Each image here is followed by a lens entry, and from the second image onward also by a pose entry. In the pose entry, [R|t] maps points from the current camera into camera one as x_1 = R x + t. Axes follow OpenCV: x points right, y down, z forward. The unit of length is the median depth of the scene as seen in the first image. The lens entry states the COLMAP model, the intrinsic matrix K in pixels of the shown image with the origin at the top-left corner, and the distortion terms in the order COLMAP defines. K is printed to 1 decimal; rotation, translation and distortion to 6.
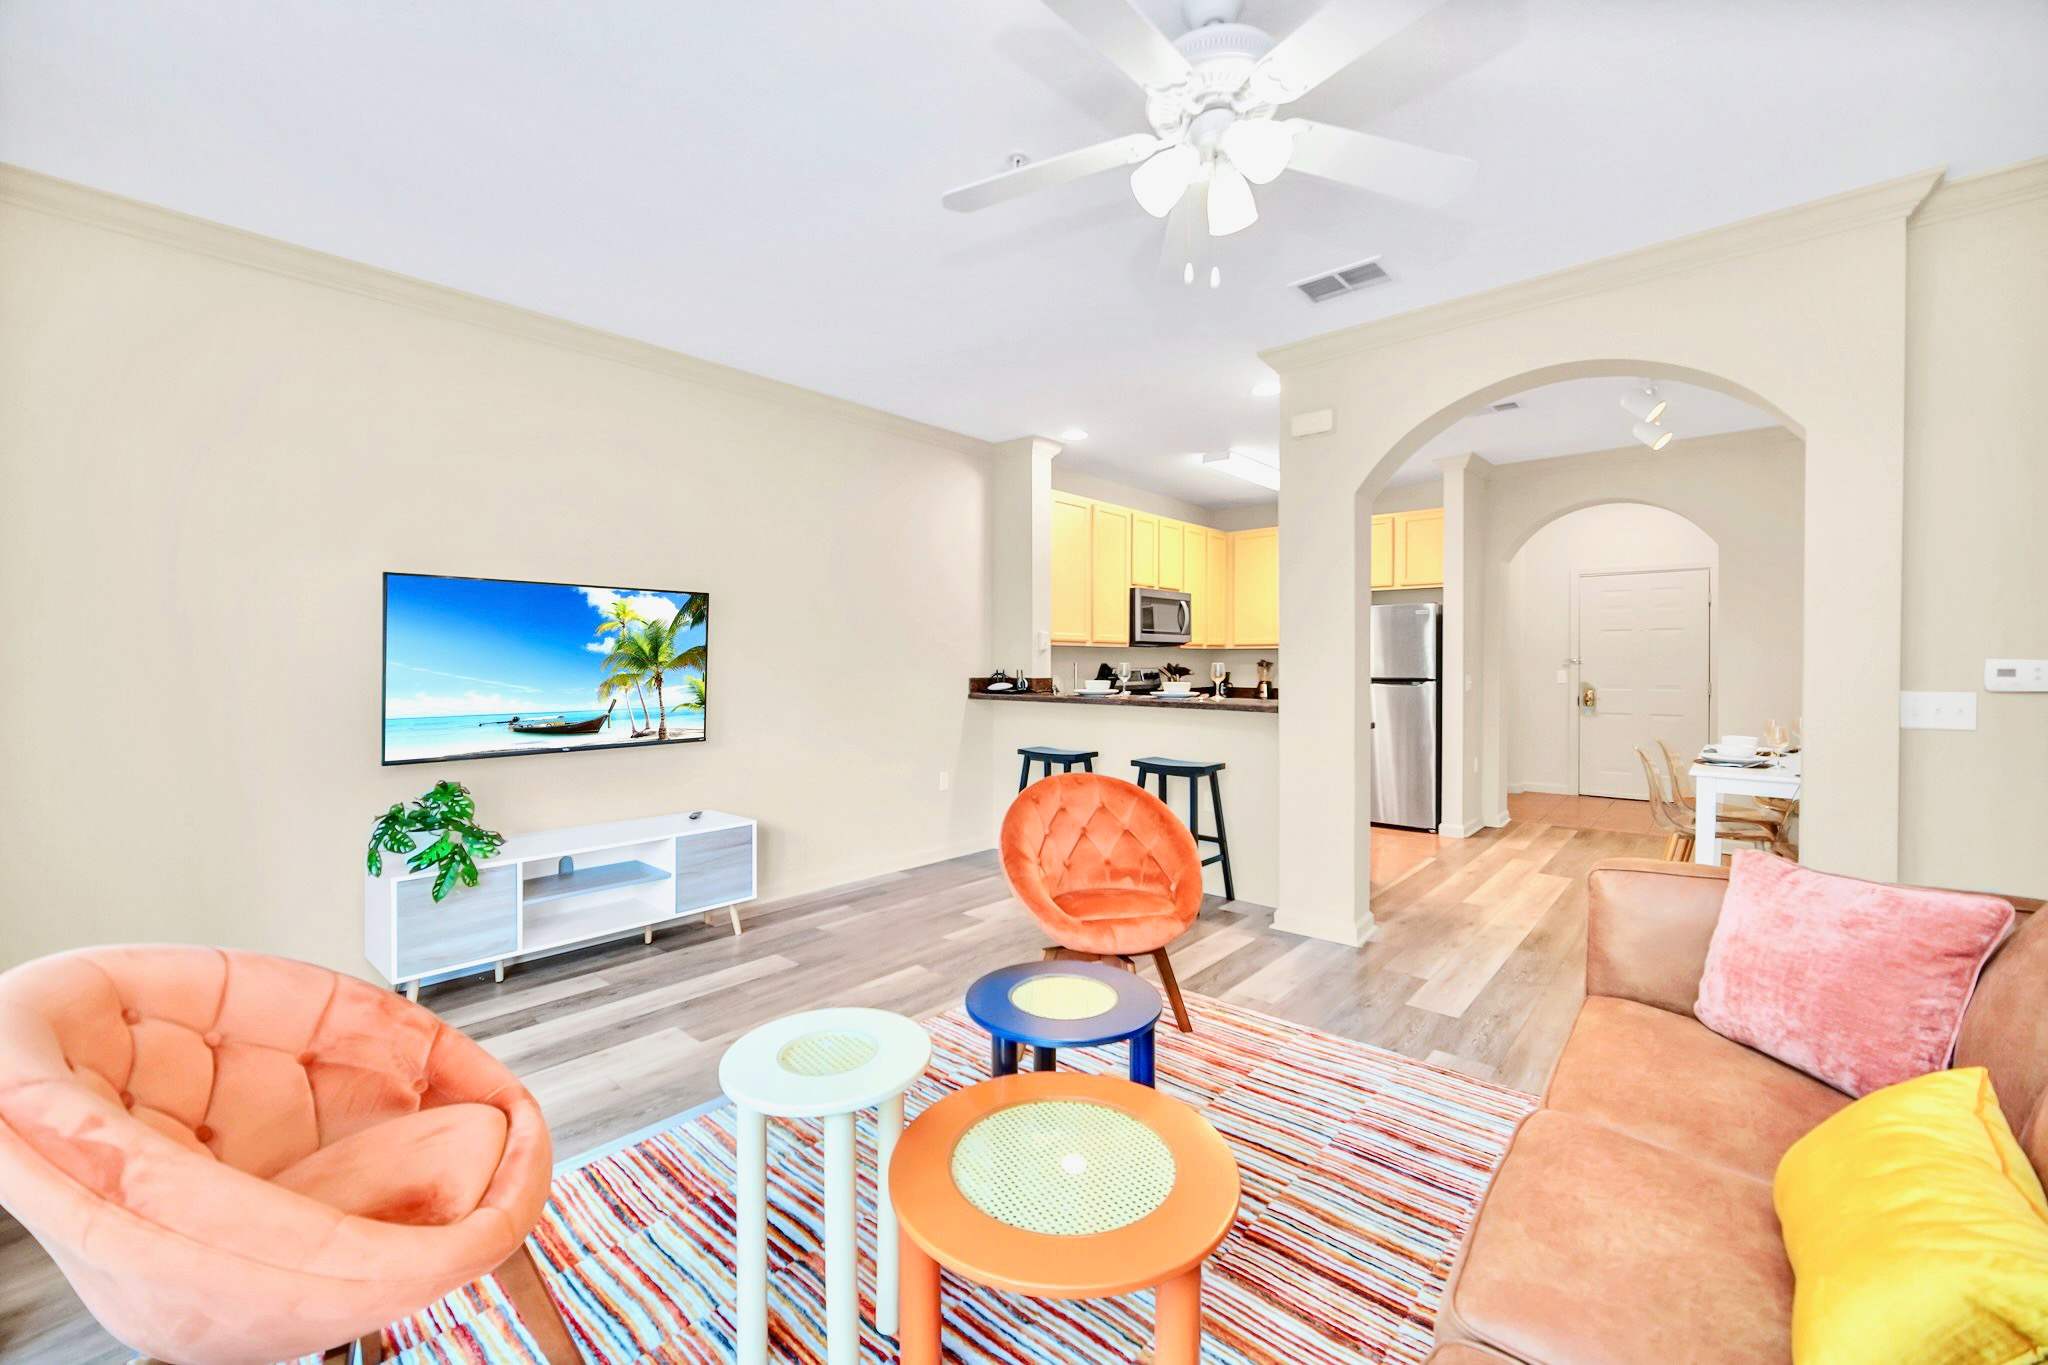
lens RADIAL K [[826.1, 0, 1014.6], [0, 826.1, 668.8], [0, 0, 1]] dist [0.000131, 0.000002]
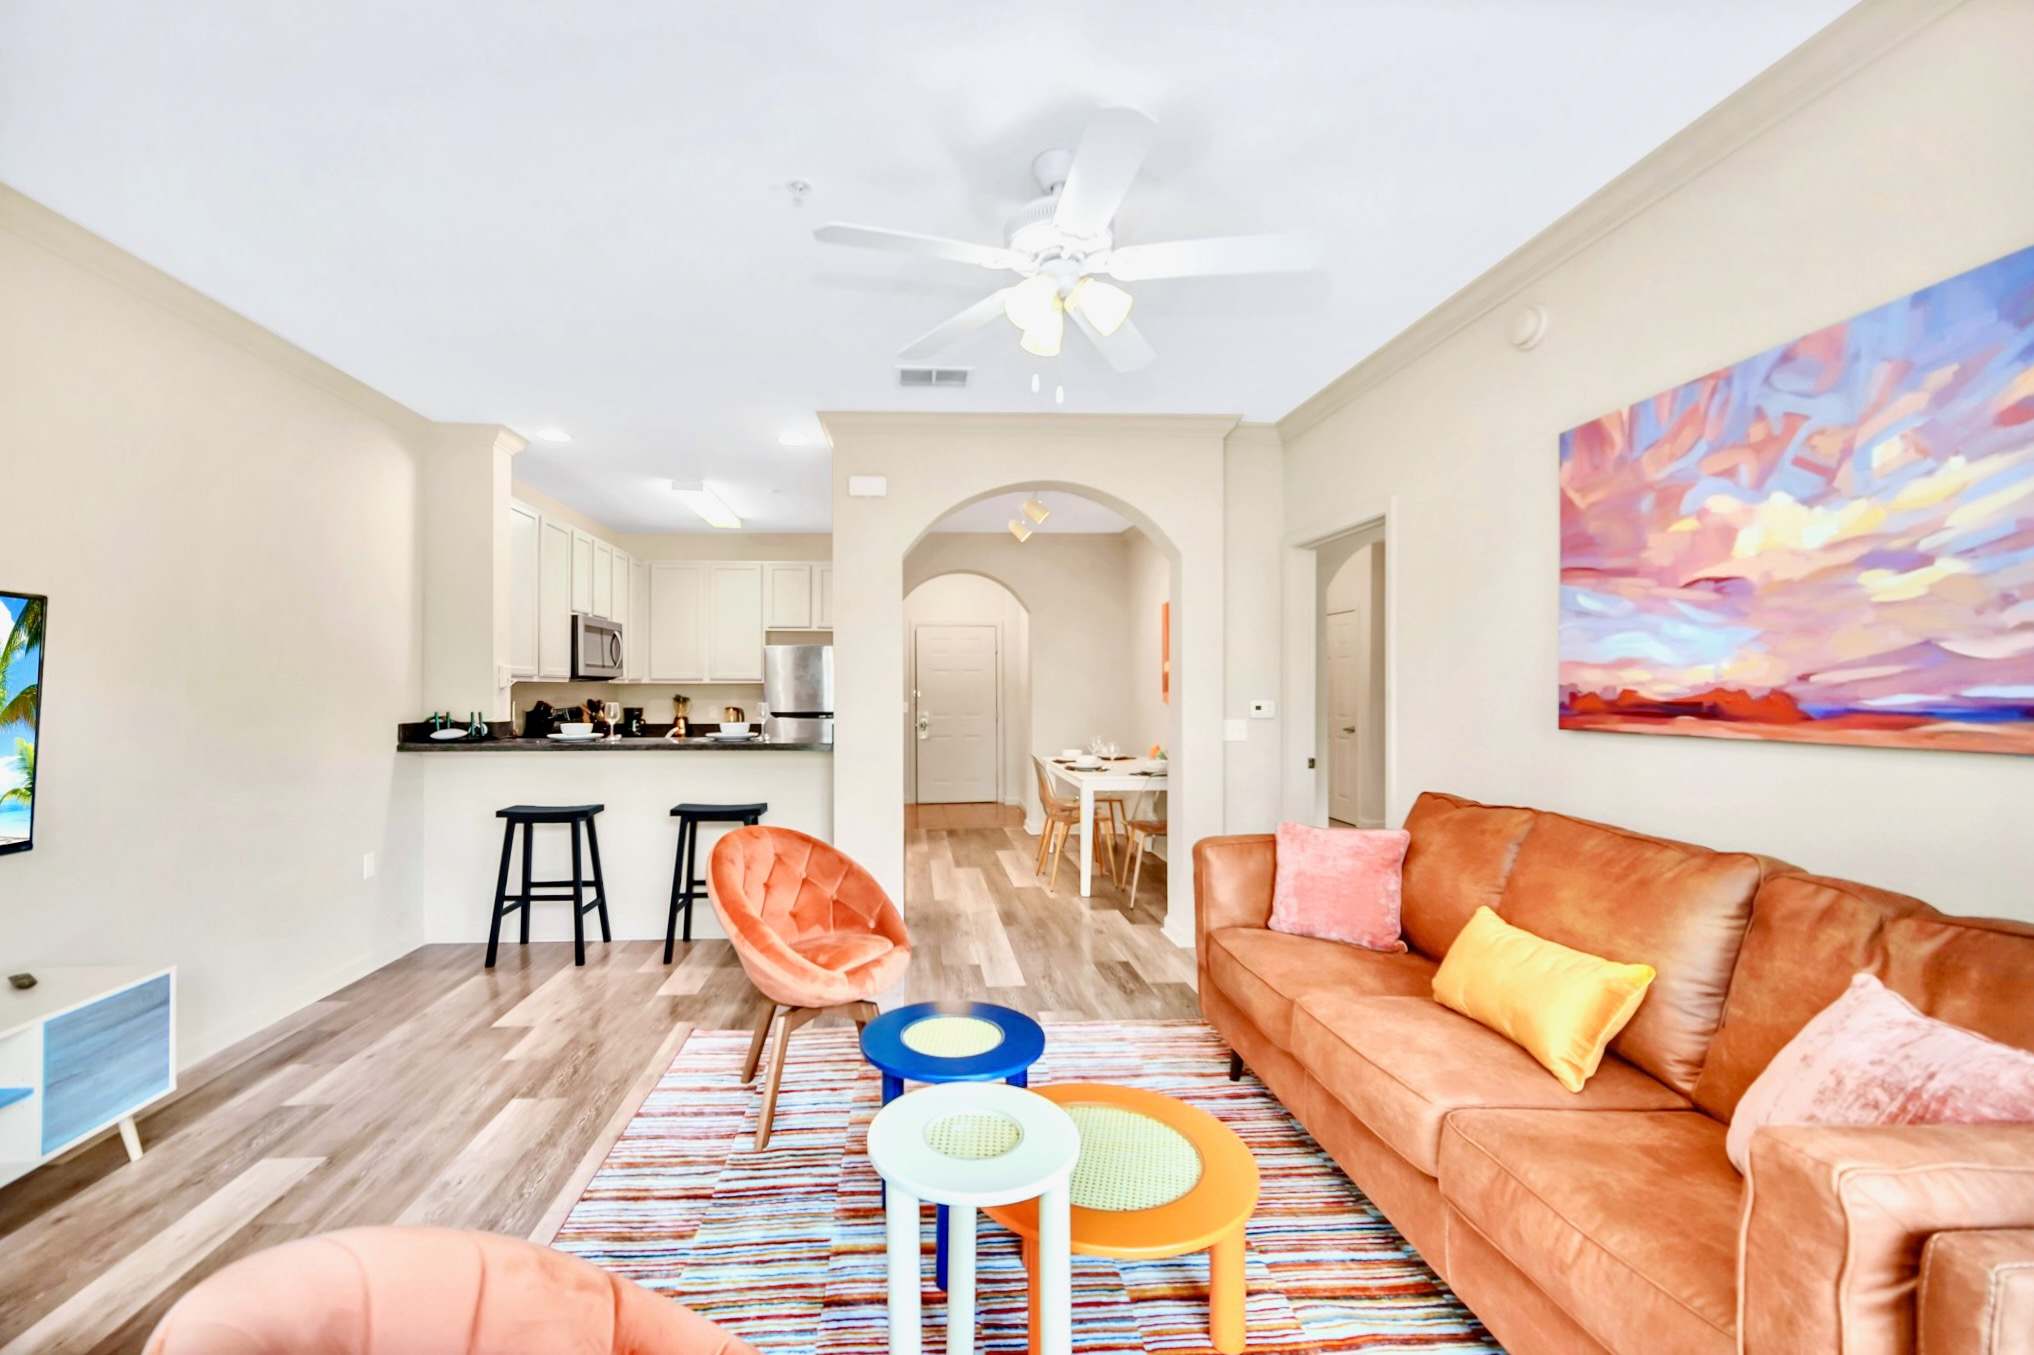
lens RADIAL K [[842.3, 0, 983.3], [0, 842.3, 684.0], [0, 0, 1]] dist [0.013815, -0.000096]
pose [[0.702525, 0.006024, 0.711634, -0.268202], [0.006232, 0.999874, -0.014616, -0.012503], [-0.711632, 0.014703, 0.702399, 0.082543]]
